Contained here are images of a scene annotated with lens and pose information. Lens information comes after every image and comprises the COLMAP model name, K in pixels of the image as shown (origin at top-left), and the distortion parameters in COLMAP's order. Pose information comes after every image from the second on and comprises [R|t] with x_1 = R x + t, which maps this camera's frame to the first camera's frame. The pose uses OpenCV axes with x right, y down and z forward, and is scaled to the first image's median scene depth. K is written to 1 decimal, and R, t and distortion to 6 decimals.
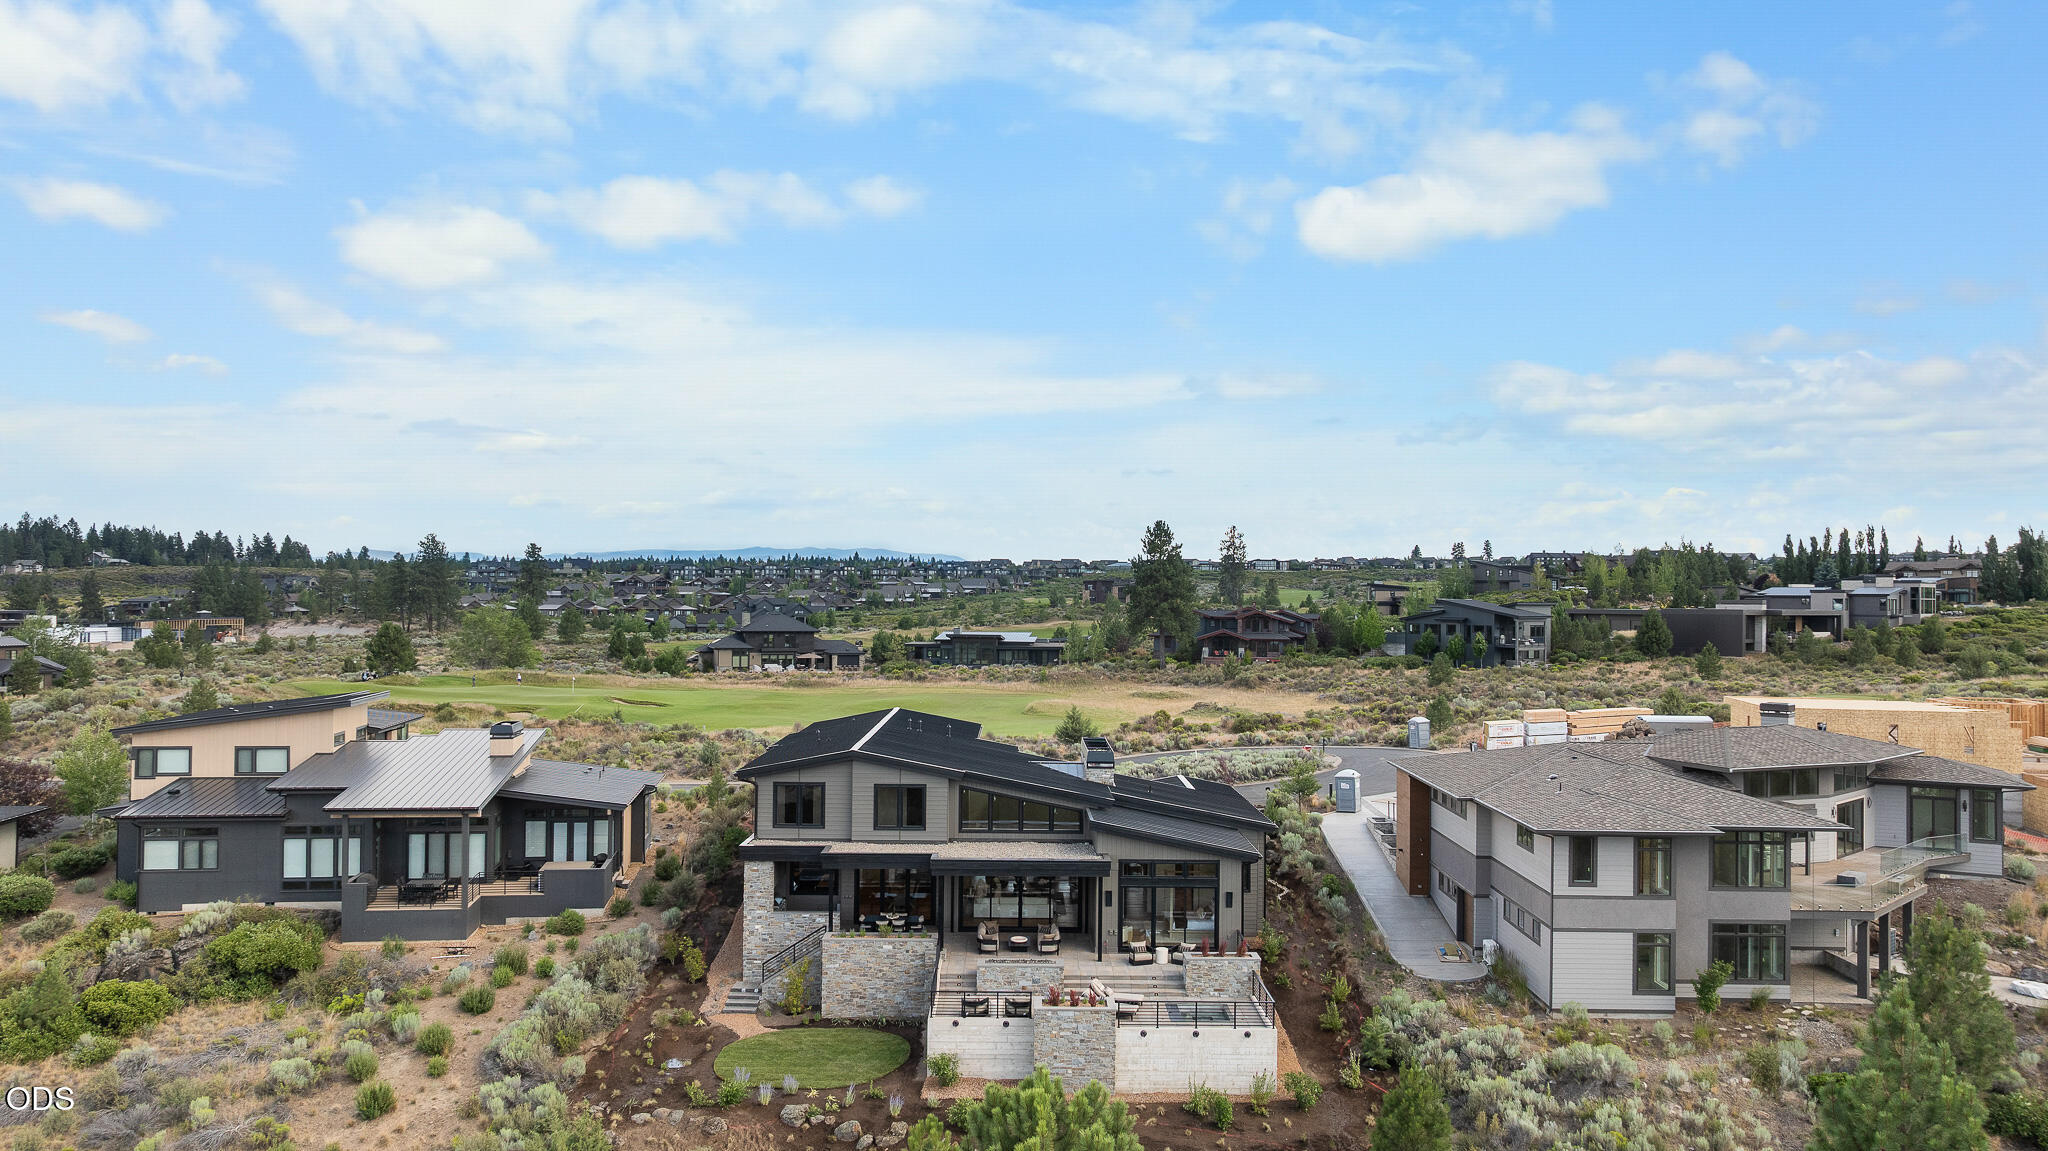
lens RADIAL K [[1442.1, 0, 1023.2], [0, 1442.1, 585.1], [0, 0, 1]] dist [-0.032515, 0.033500]
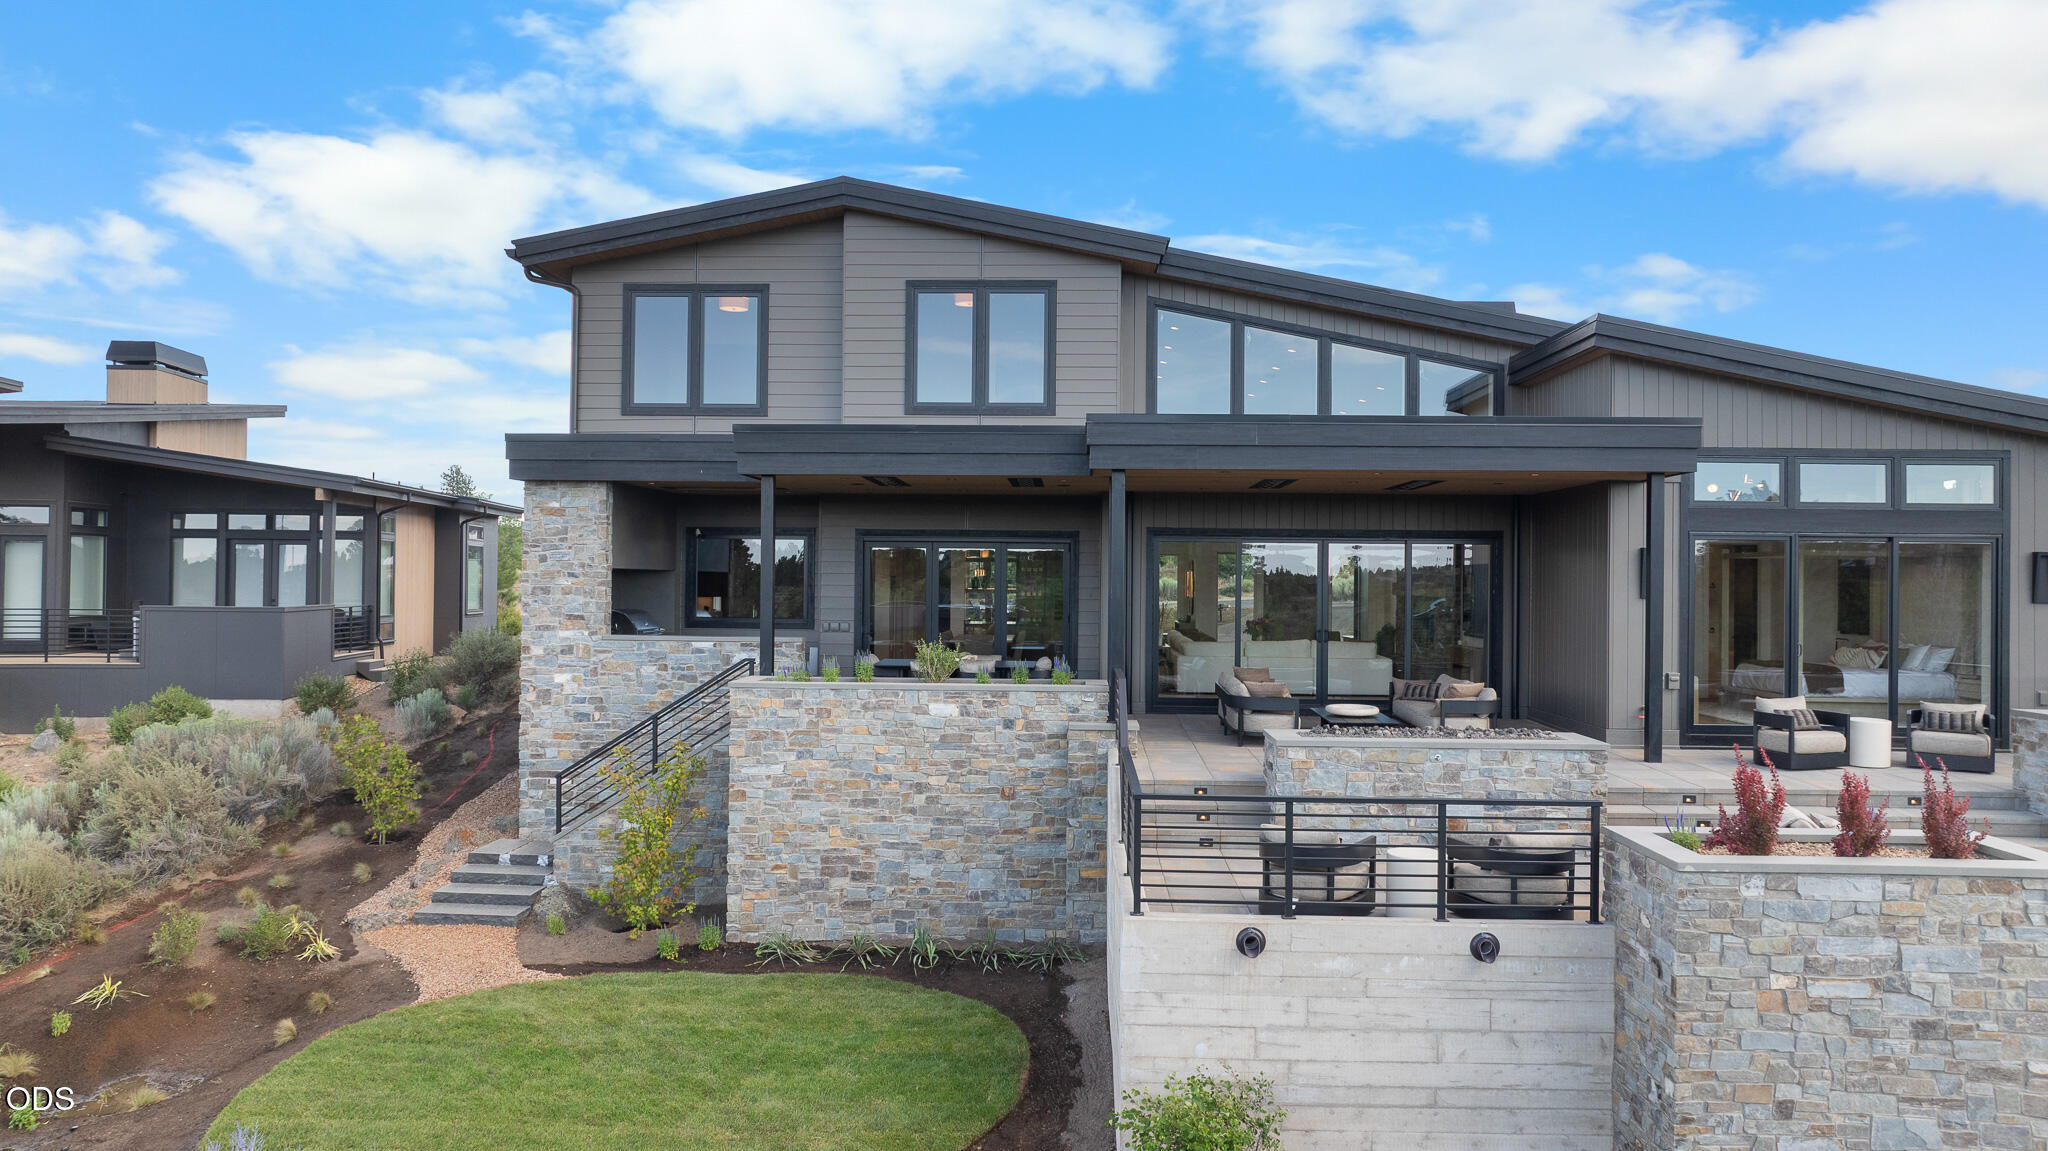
lens RADIAL K [[1445.1, 0, 1024.2], [0, 1445.1, 572.1], [0, 0, 1]] dist [-0.023051, 0.008509]
pose [[0.999059, 0.000591, -0.043373, -0.062853], [-0.000511, 0.999998, 0.001855, 0.217457], [0.043374, -0.001831, 0.999057, 0.683182]]
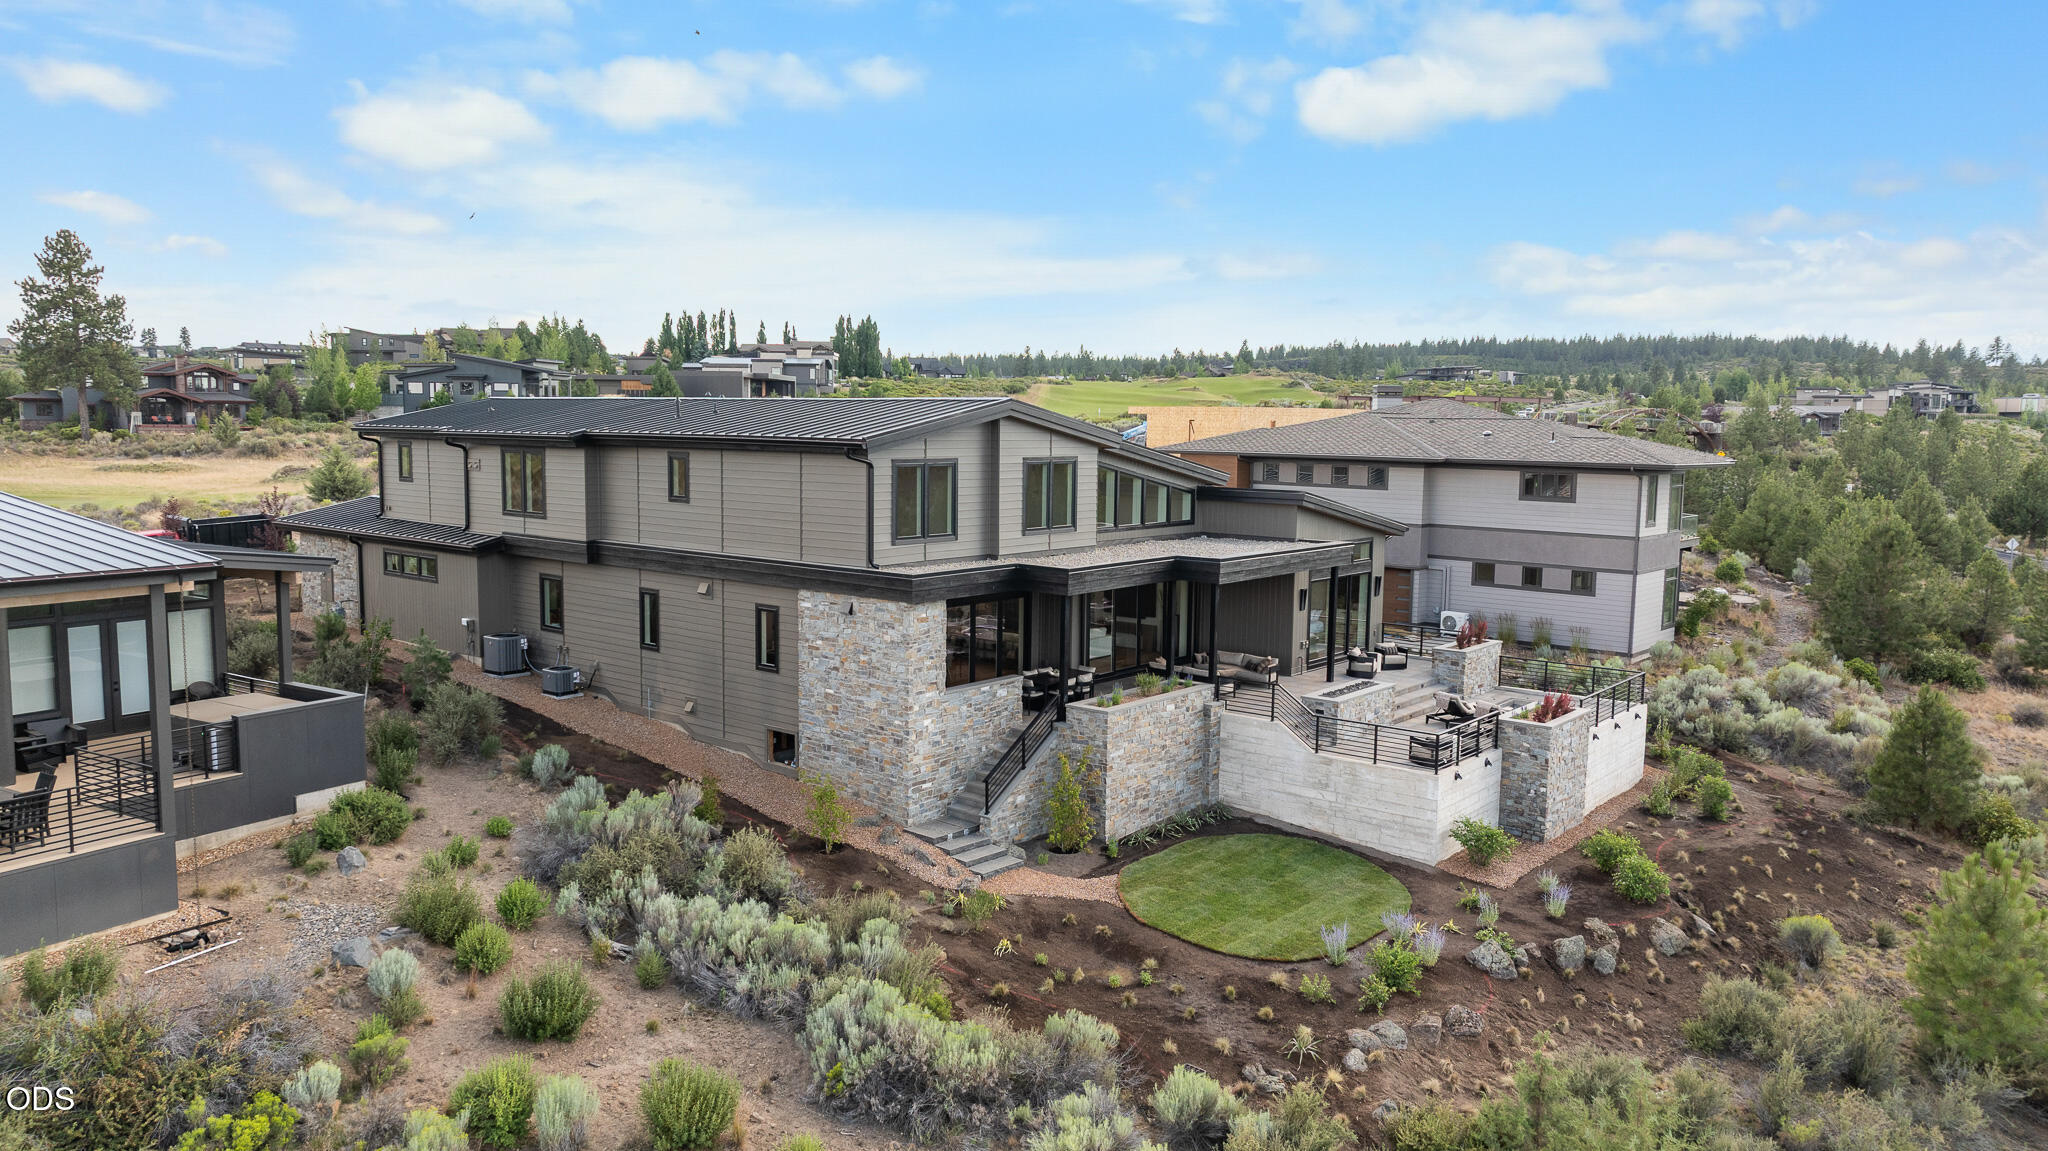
lens RADIAL K [[1442.1, 0, 1023.2], [0, 1442.1, 585.1], [0, 0, 1]] dist [-0.032515, 0.033500]
pose [[0.640461, -0.090370, 0.762656, -0.583313], [-0.012905, 0.991646, 0.128341, 0.119837], [-0.767883, -0.092040, 0.633944, 0.650854]]
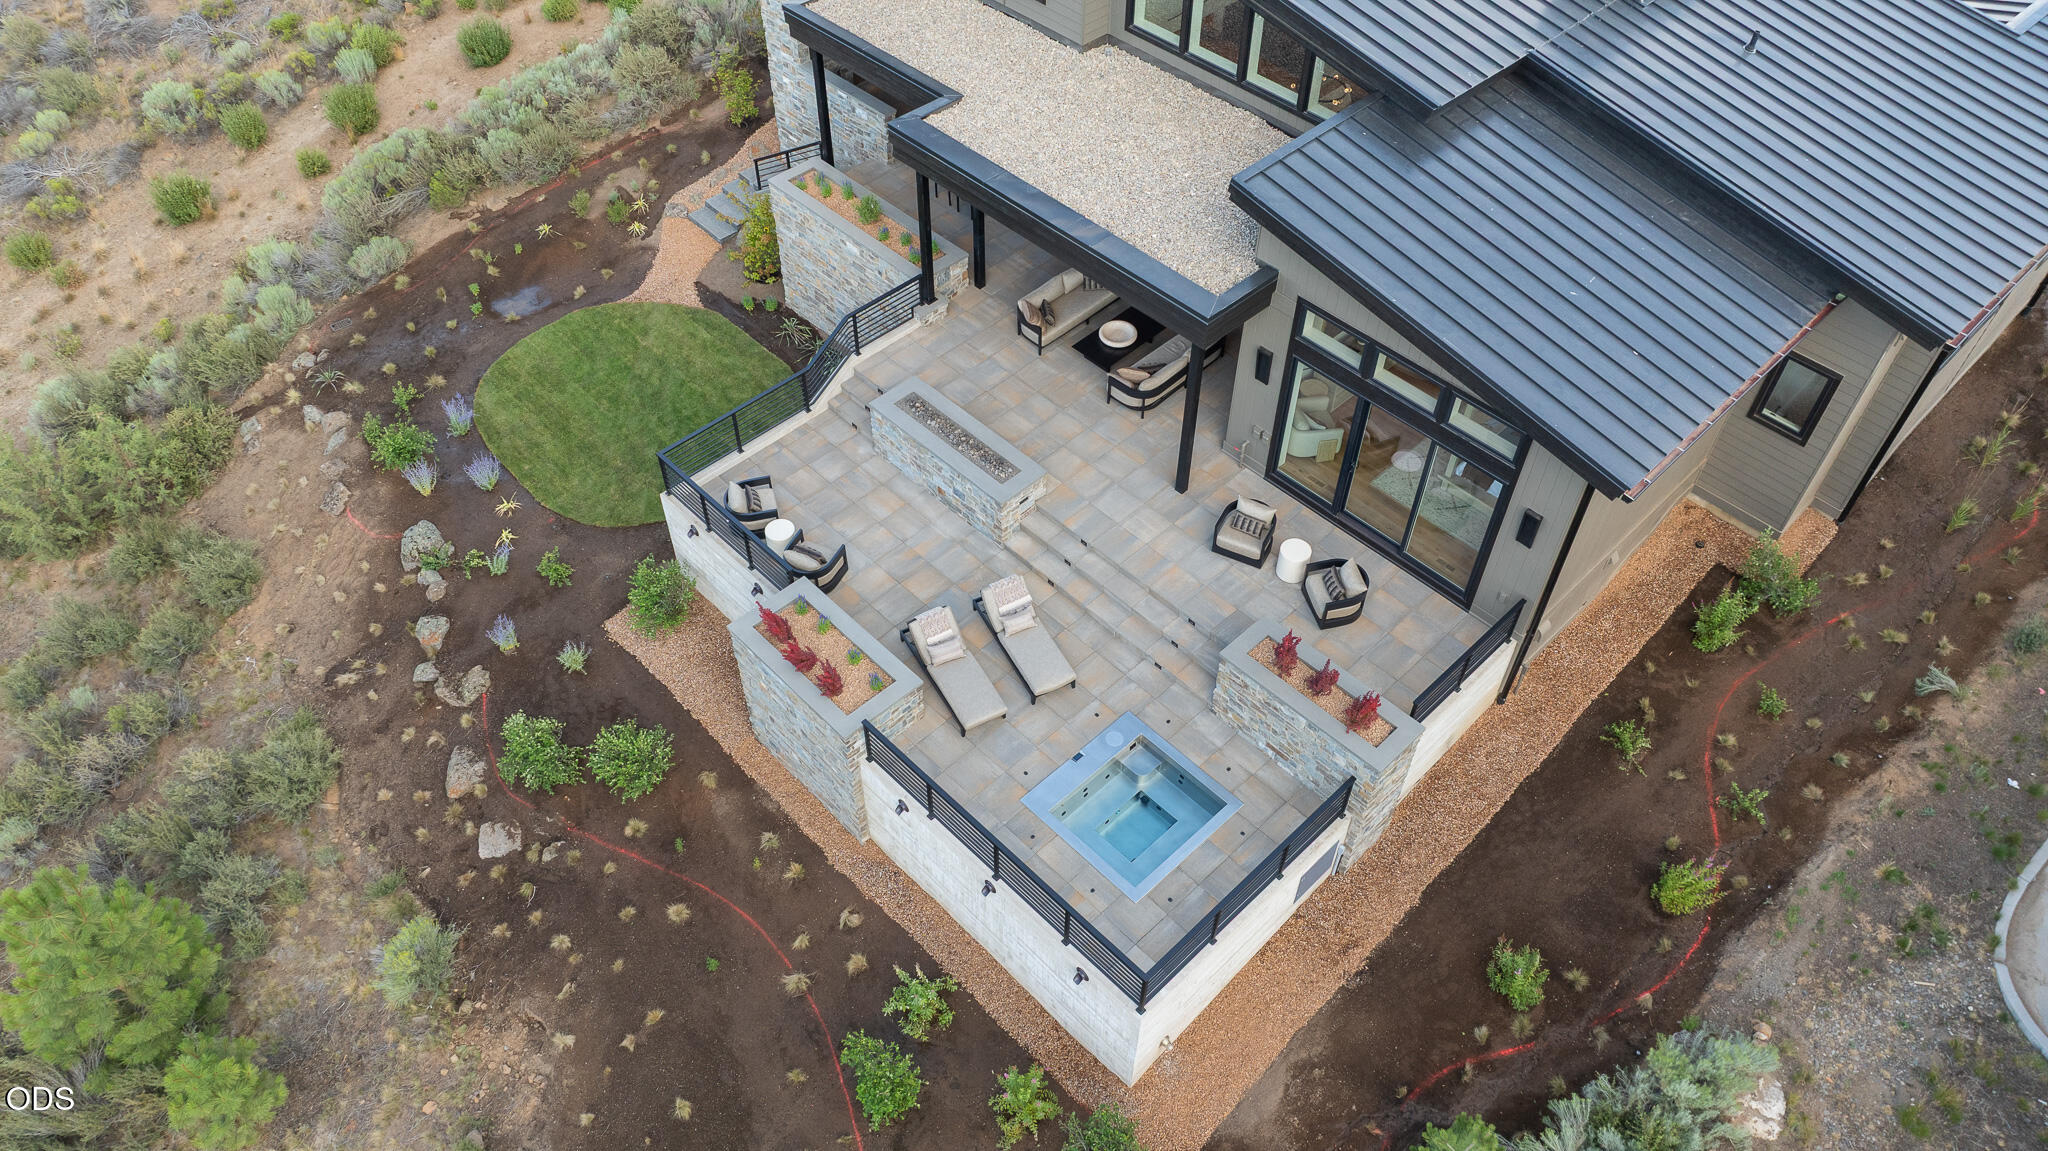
lens RADIAL K [[1438.4, 0, 1024.0], [0, 1438.4, 575.5], [0, 0, 1]] dist [-0.023449, 0.001065]
pose [[0.691858, 0.538471, -0.481022, 0.232994], [0.004929, 0.662666, 0.748899, -0.036731], [0.722017, -0.520503, 0.455816, 0.747141]]
